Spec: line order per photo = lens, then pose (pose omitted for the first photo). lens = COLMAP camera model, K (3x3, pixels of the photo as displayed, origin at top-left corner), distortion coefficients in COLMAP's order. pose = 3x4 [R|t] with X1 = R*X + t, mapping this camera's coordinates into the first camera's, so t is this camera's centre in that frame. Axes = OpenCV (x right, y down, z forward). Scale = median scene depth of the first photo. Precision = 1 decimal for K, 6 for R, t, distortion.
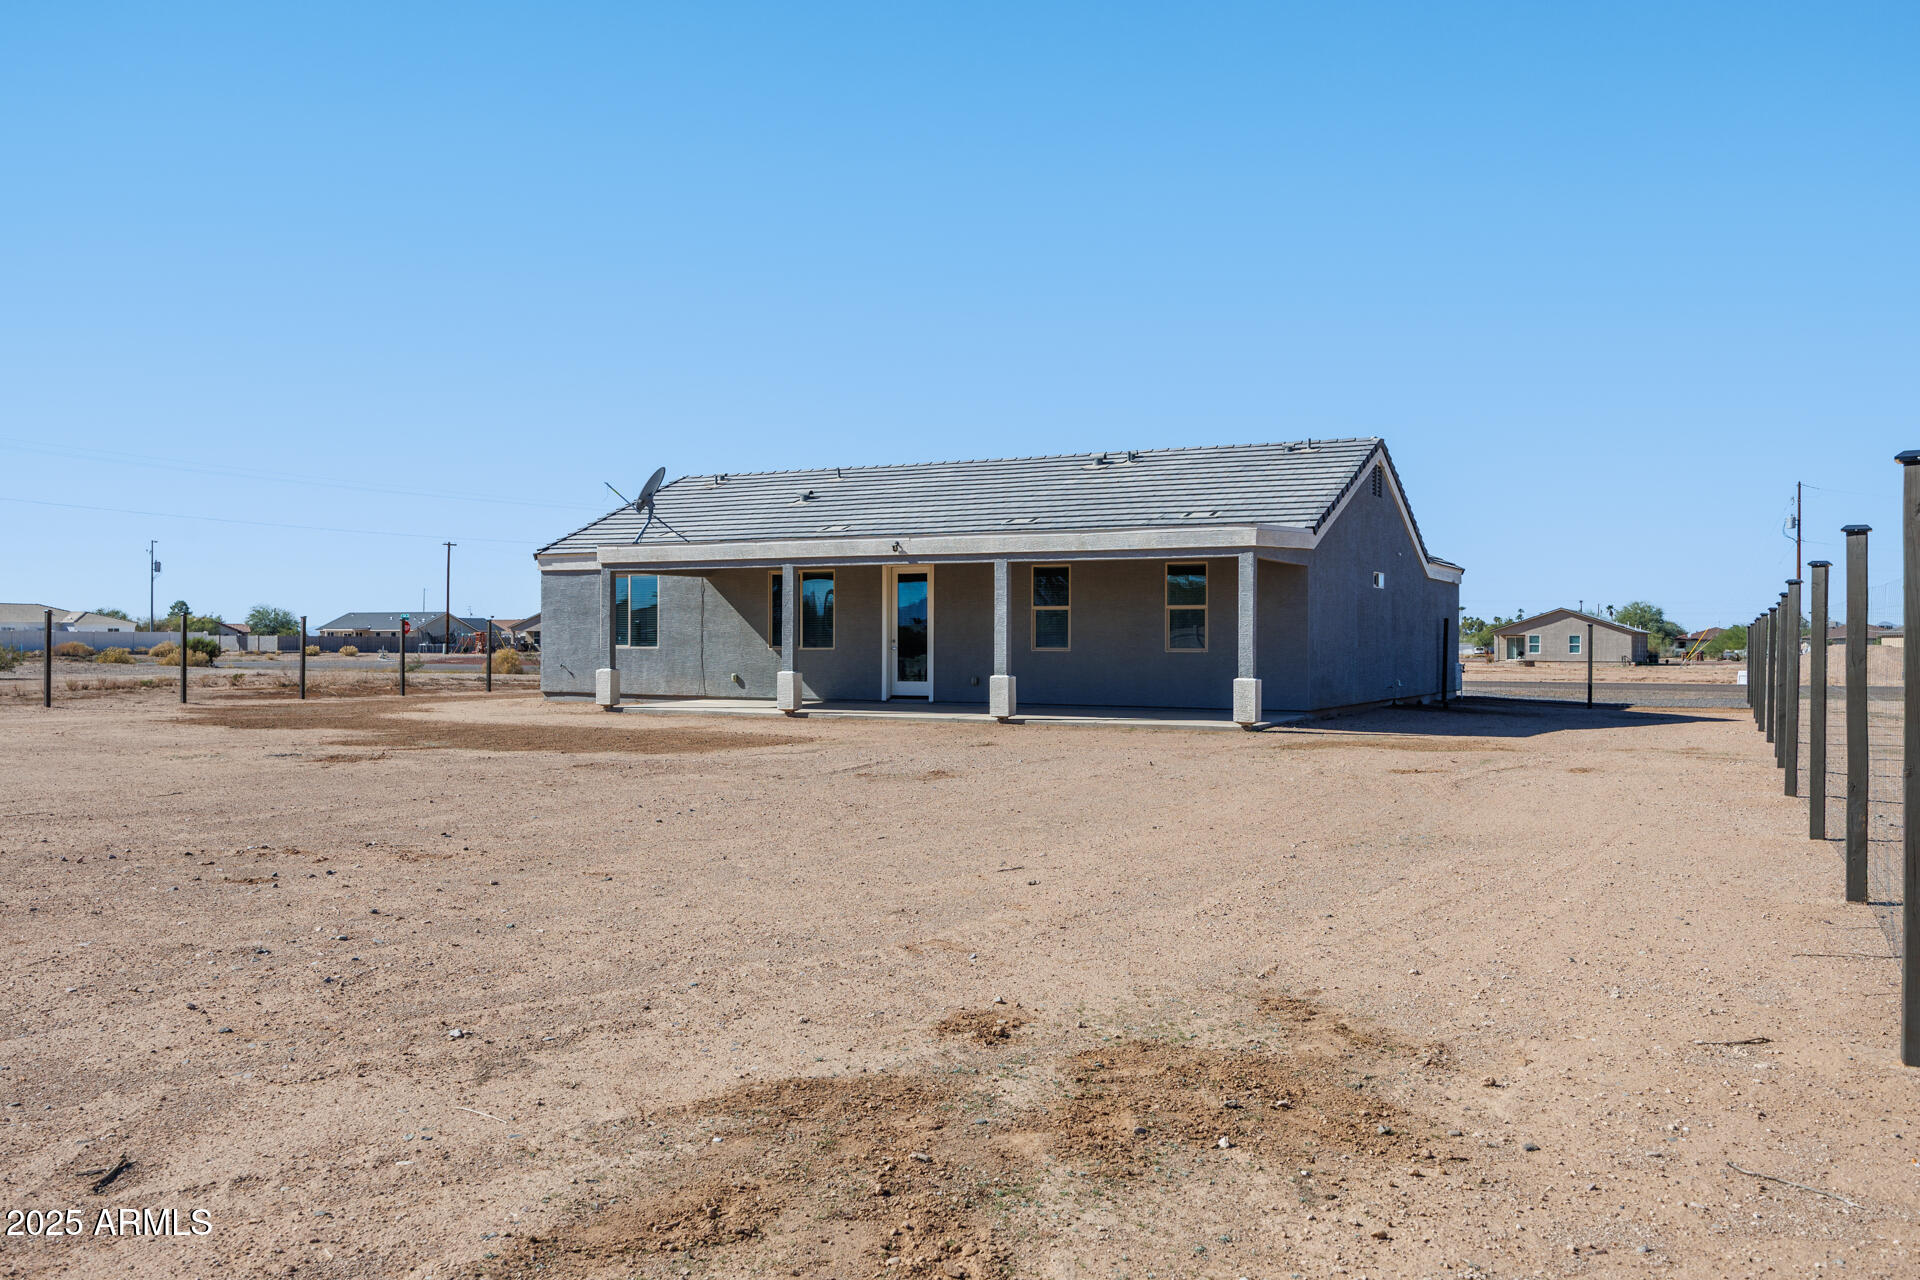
lens RADIAL K [[1544.0, 0, 960.0], [0, 1544.0, 640.0], [0, 0, 1]] dist [-0.008327, 0.000324]
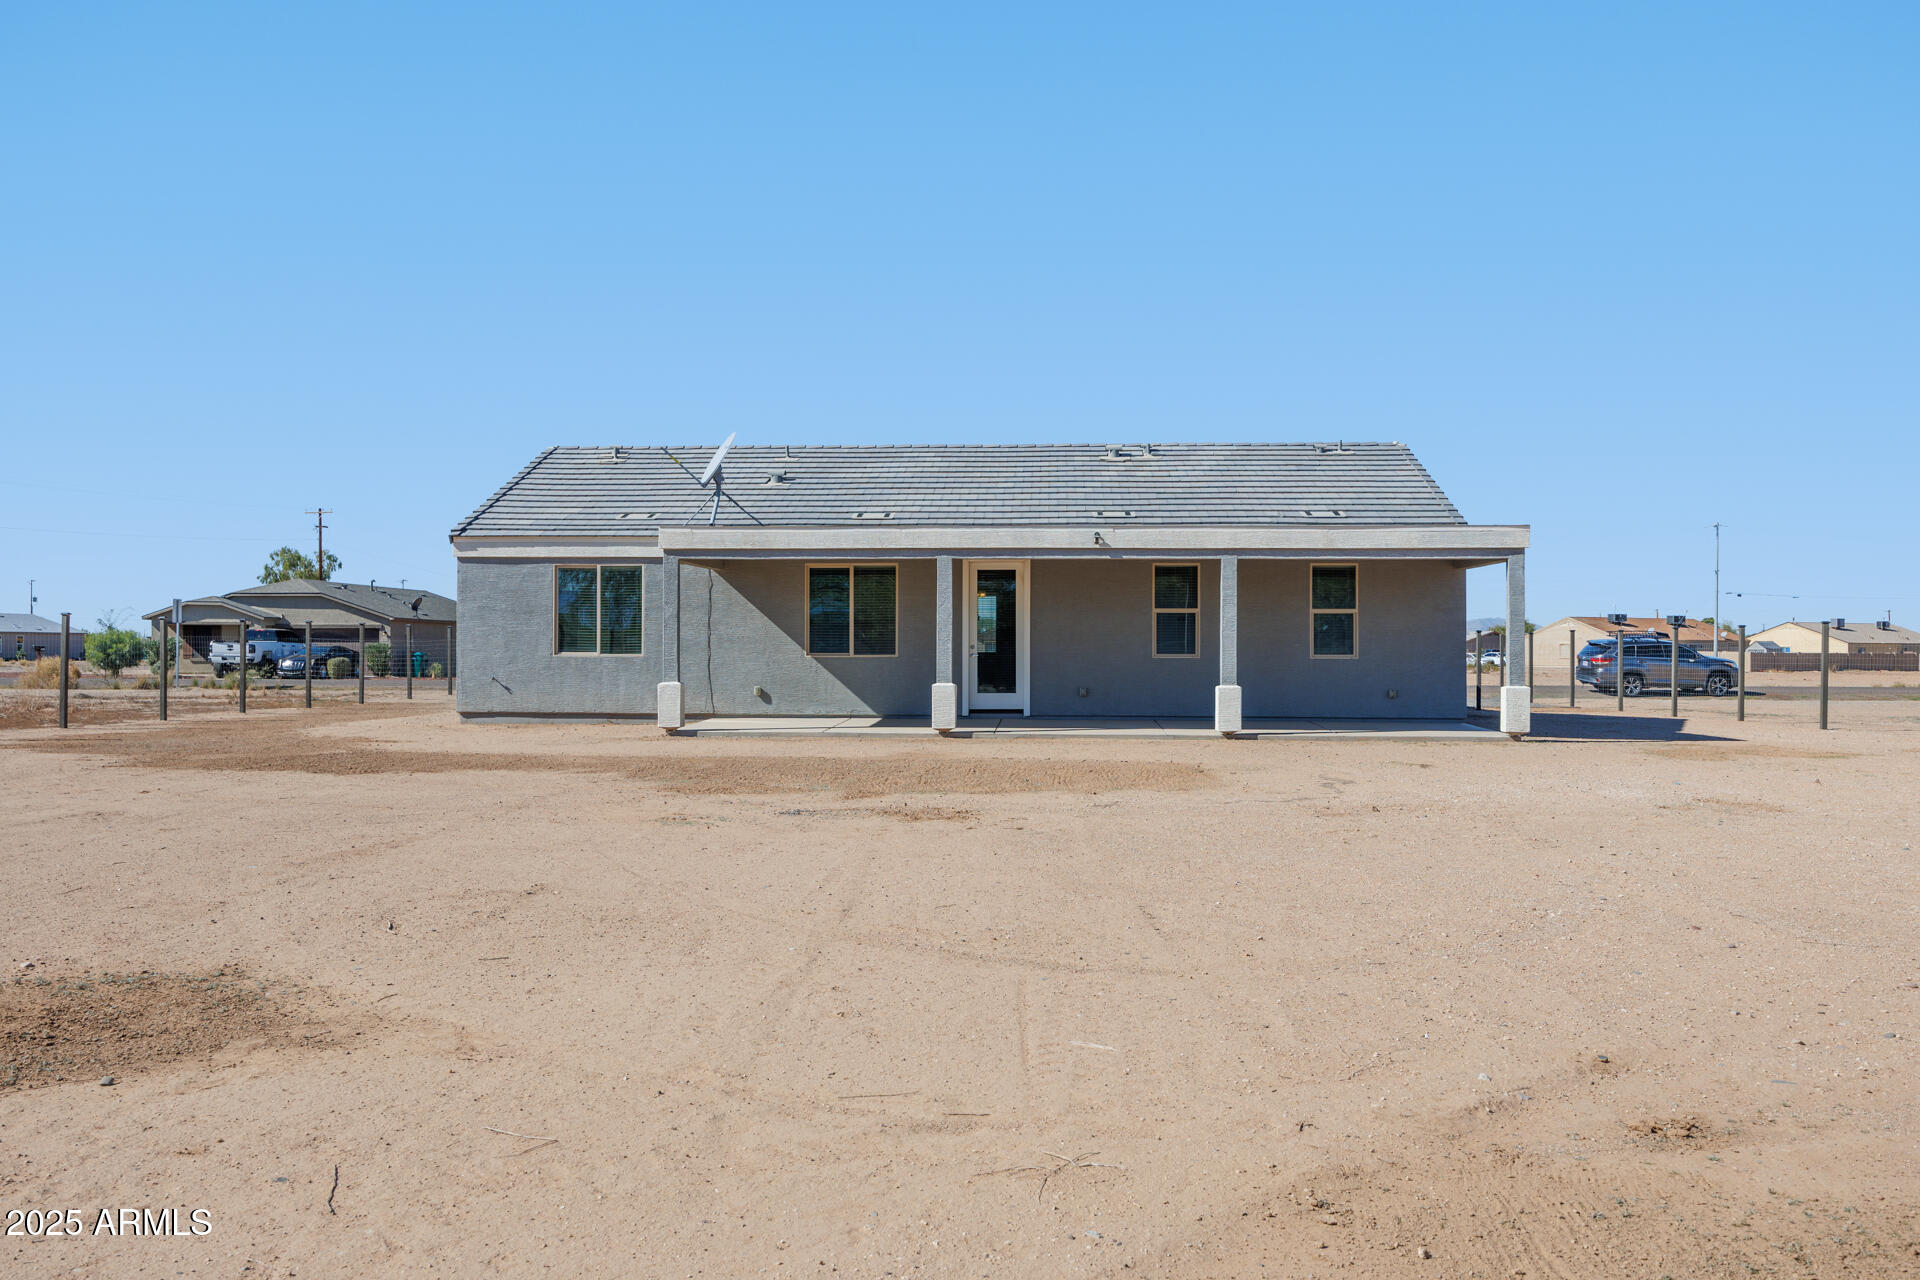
lens RADIAL K [[1544.0, 0, 960.0], [0, 1544.0, 640.0], [0, 0, 1]] dist [-0.008327, 0.000324]
pose [[0.912953, 0.001202, 0.408062, -0.389055], [0.000044, 0.999995, -0.003044, -0.000609], [-0.408064, 0.002797, 0.912949, 0.199662]]
